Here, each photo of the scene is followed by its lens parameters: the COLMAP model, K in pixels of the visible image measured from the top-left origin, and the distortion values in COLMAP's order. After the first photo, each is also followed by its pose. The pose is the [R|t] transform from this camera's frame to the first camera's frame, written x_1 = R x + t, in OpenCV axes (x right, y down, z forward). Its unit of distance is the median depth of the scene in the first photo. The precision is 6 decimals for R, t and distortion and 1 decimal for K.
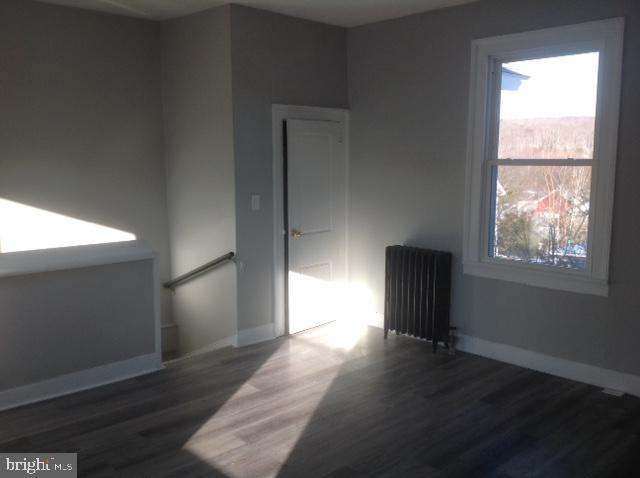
lens RADIAL K [[614.9, 0, 321.9], [0, 614.9, 237.6], [0, 0, 1]] dist [0.185931, -0.402317]
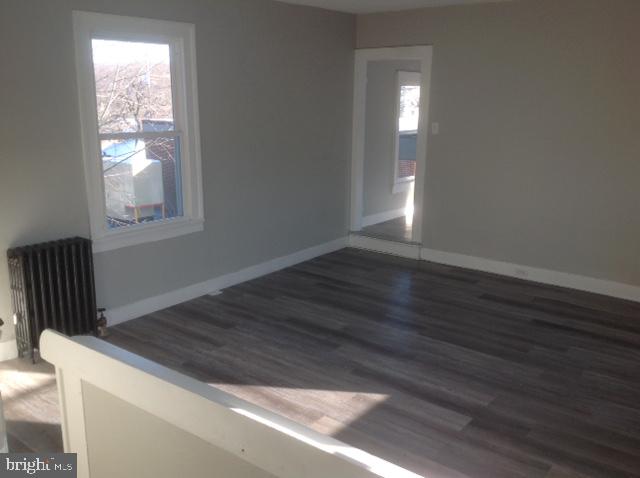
lens RADIAL K [[614.9, 0, 321.9], [0, 614.9, 237.6], [0, 0, 1]] dist [0.185931, -0.402317]
pose [[-0.149627, -0.226241, 0.962511, -0.954082], [0.115536, 0.962800, 0.244270, -0.204890], [-0.981969, 0.147754, -0.117922, 0.947552]]
